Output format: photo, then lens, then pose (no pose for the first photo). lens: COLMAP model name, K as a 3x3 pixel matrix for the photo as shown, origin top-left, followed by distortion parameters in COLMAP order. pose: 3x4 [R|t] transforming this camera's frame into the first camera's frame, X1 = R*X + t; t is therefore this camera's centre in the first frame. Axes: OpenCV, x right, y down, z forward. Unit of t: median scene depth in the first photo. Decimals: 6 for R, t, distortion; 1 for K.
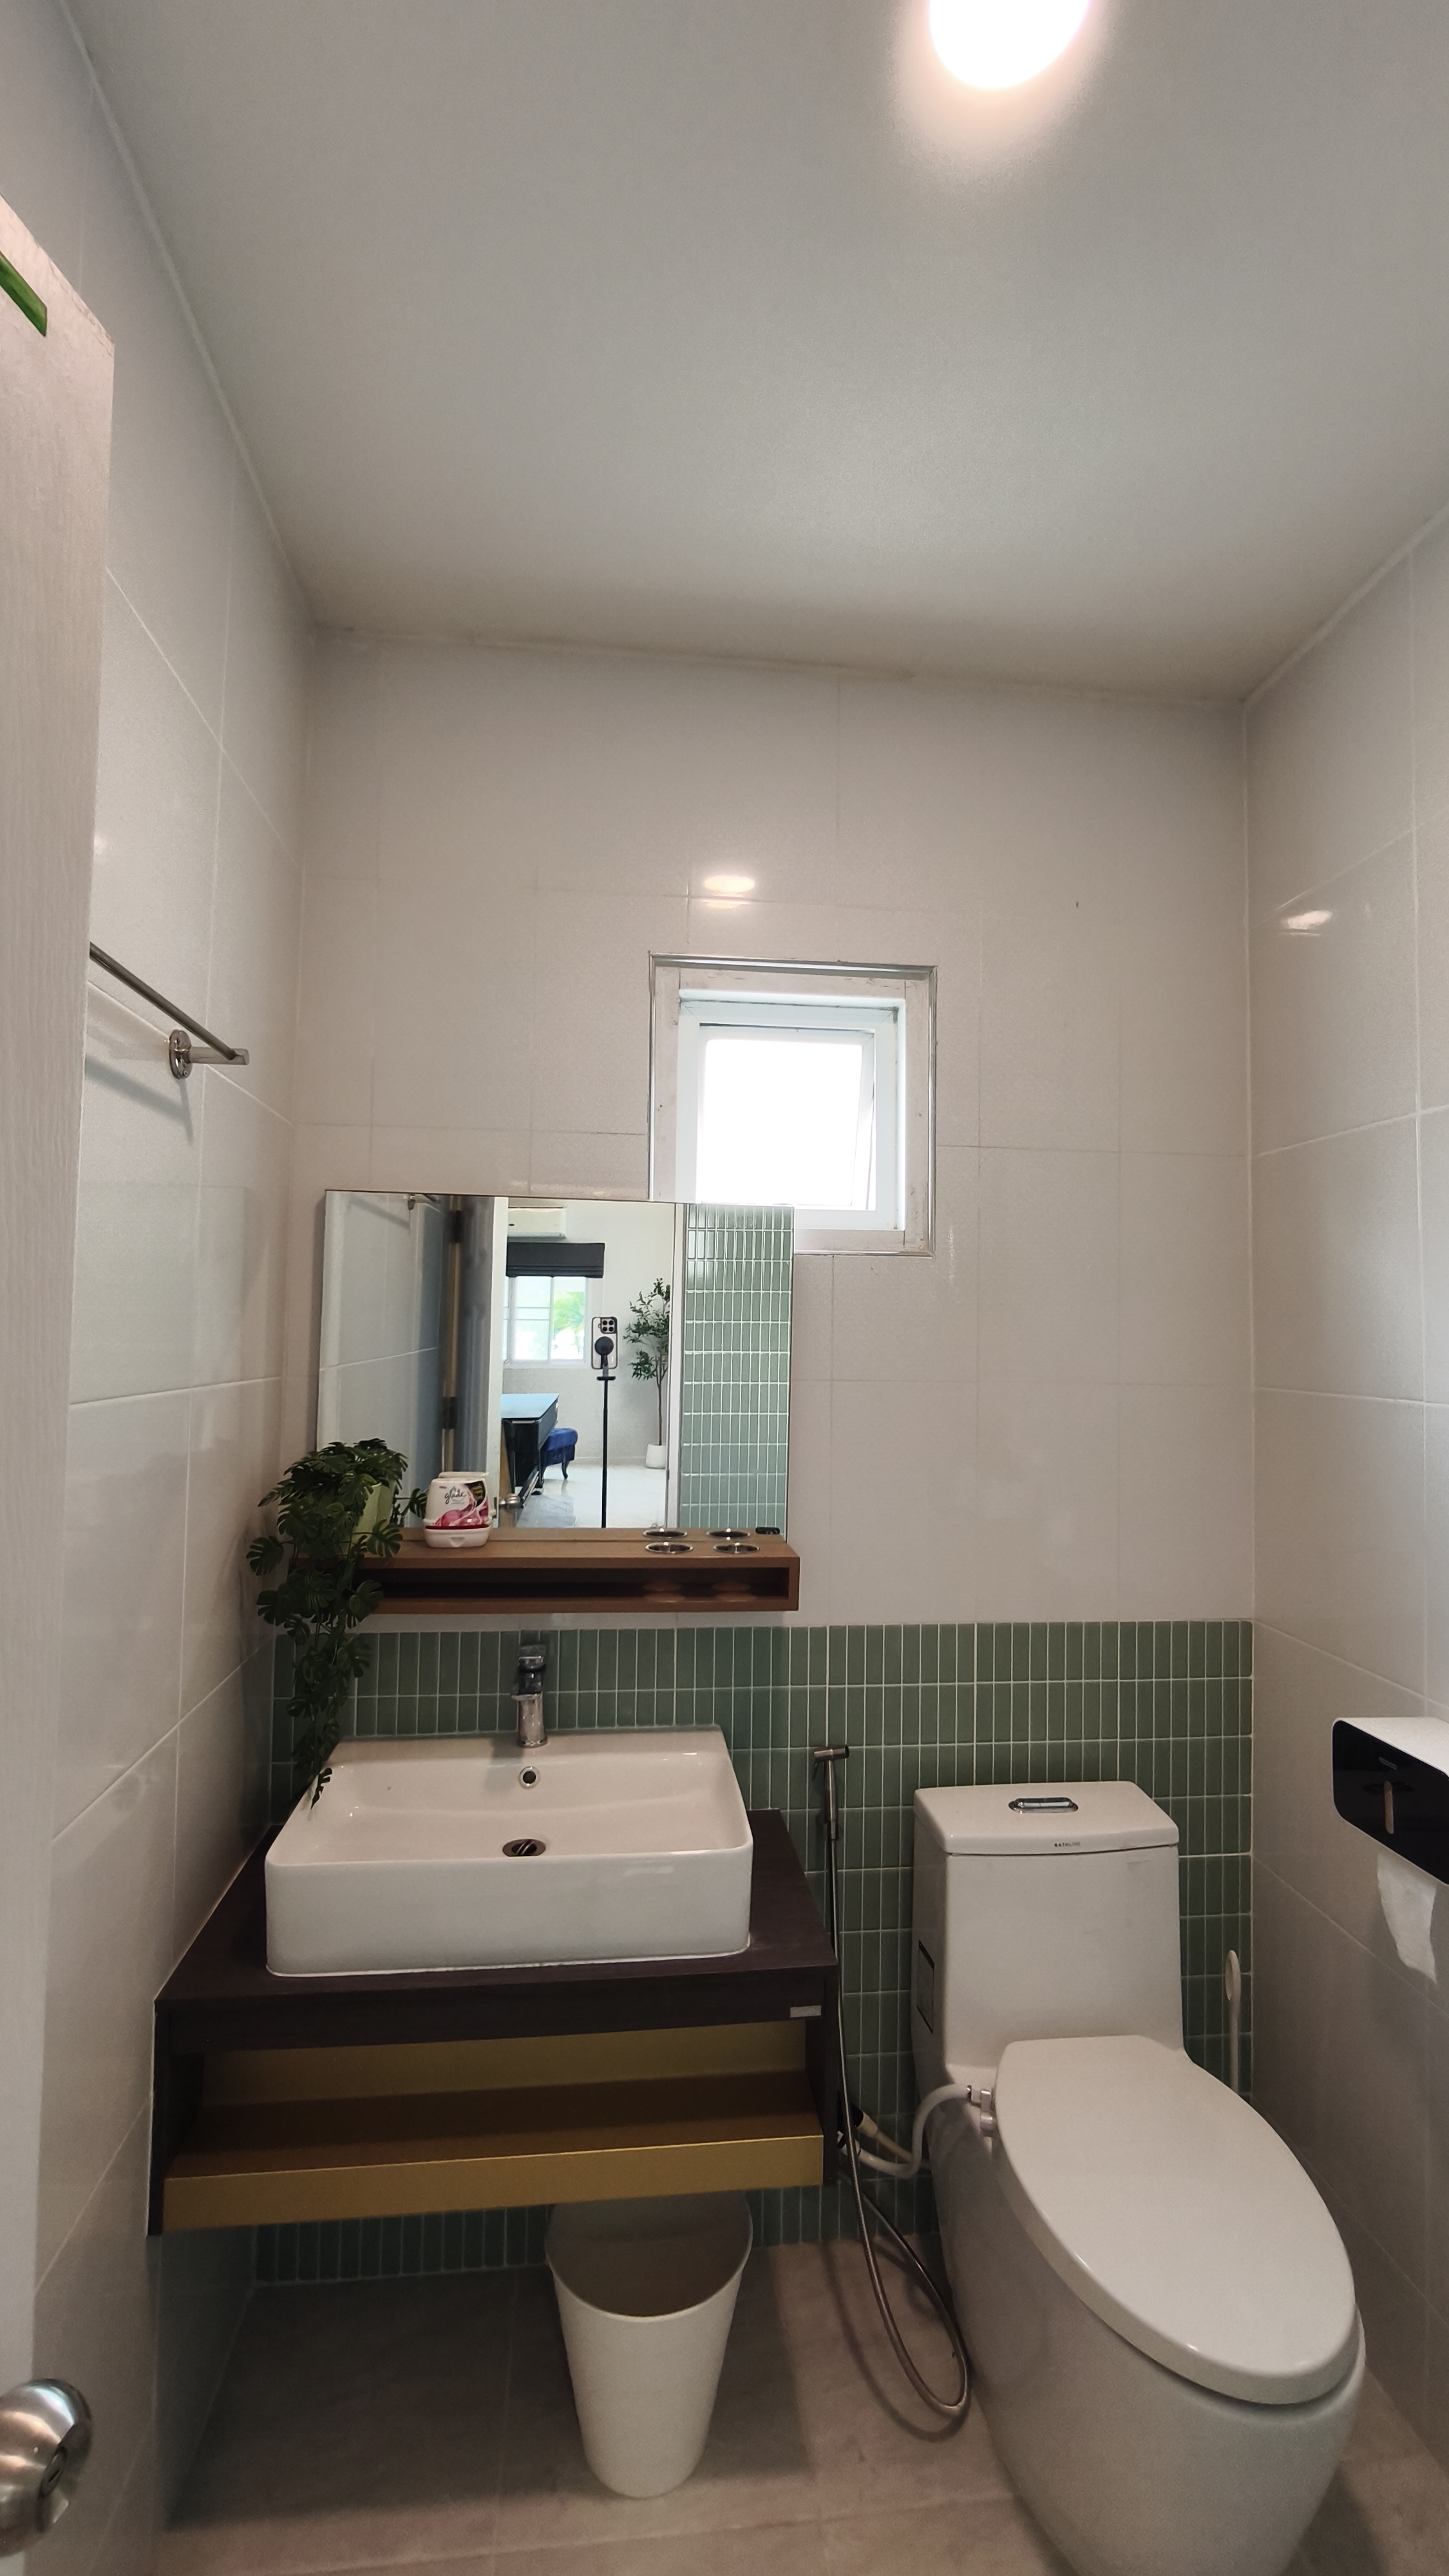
lens RADIAL K [[1101.0, 0, 722.9], [0, 1101.0, 1293.5], [0, 0, 1]] dist [-0.006138, 0.003018]
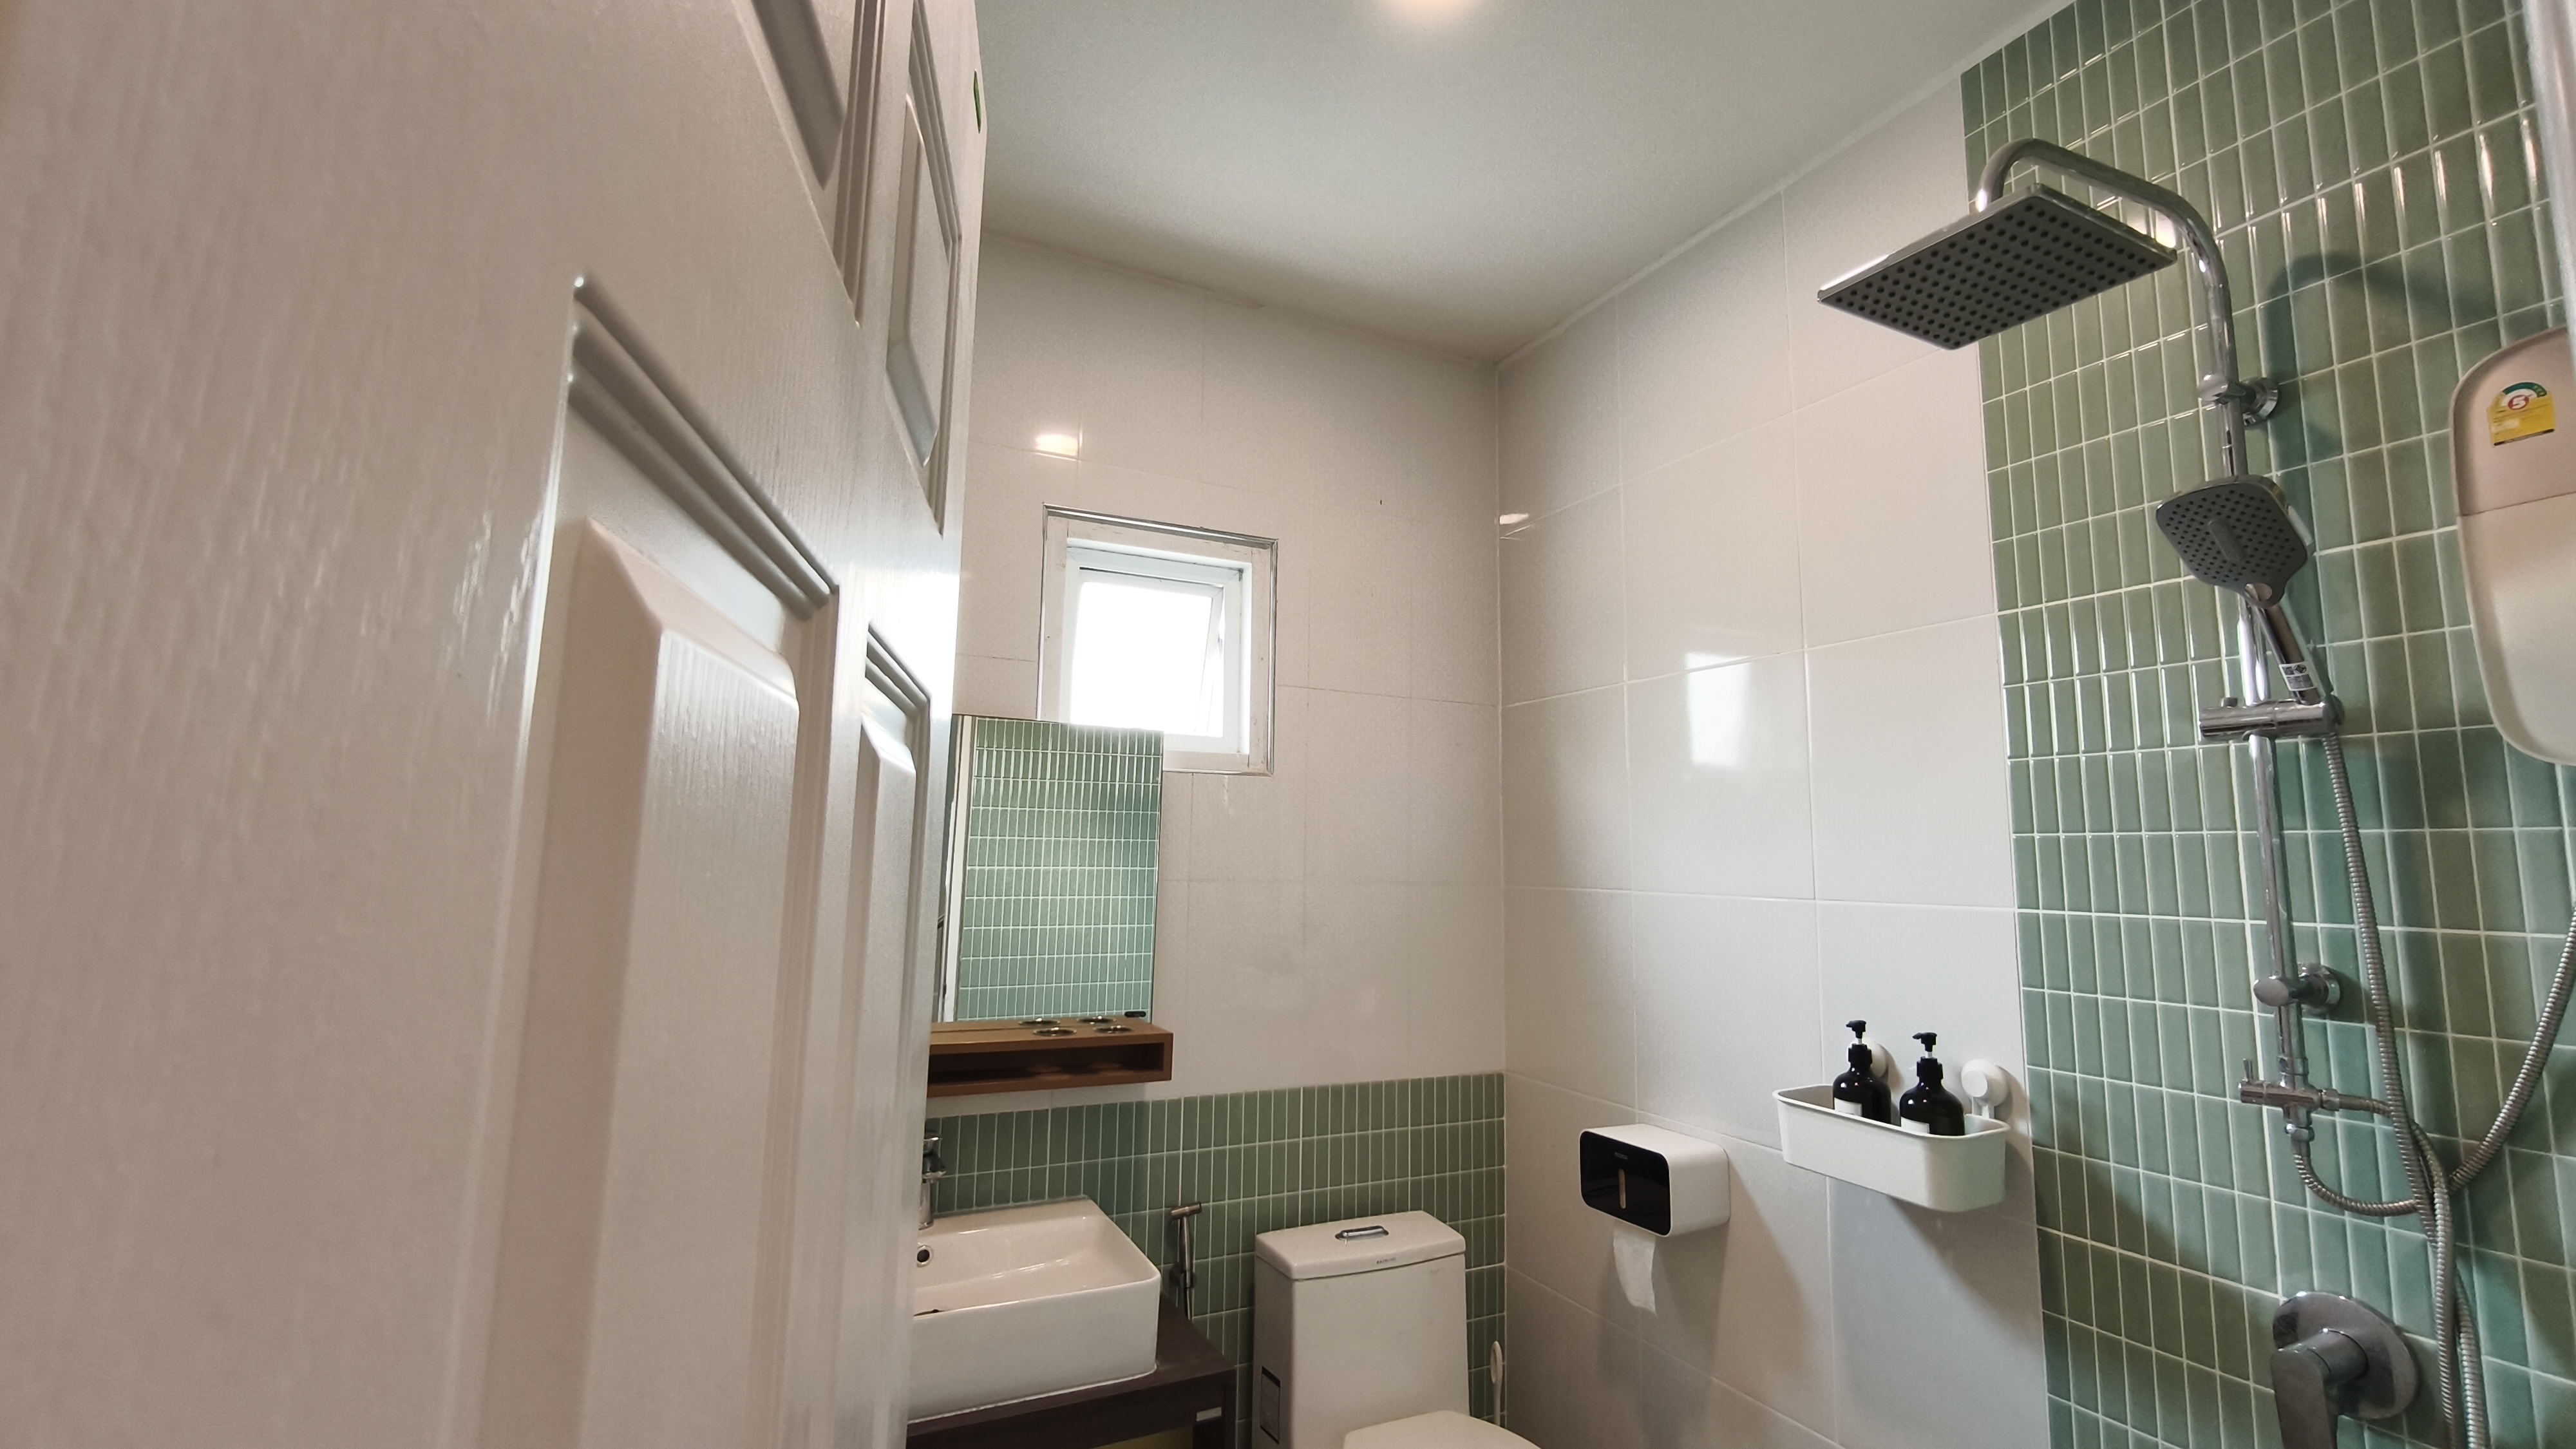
lens RADIAL K [[1101.0, 0, 1294.7], [0, 1101.0, 728.7], [0, 0, 1]] dist [-0.006138, 0.003018]
pose [[0.941039, 0.041369, 0.335760, -0.194452], [-0.013302, 0.996252, -0.085466, 0.016820], [-0.338038, 0.075961, 0.938062, -0.140066]]
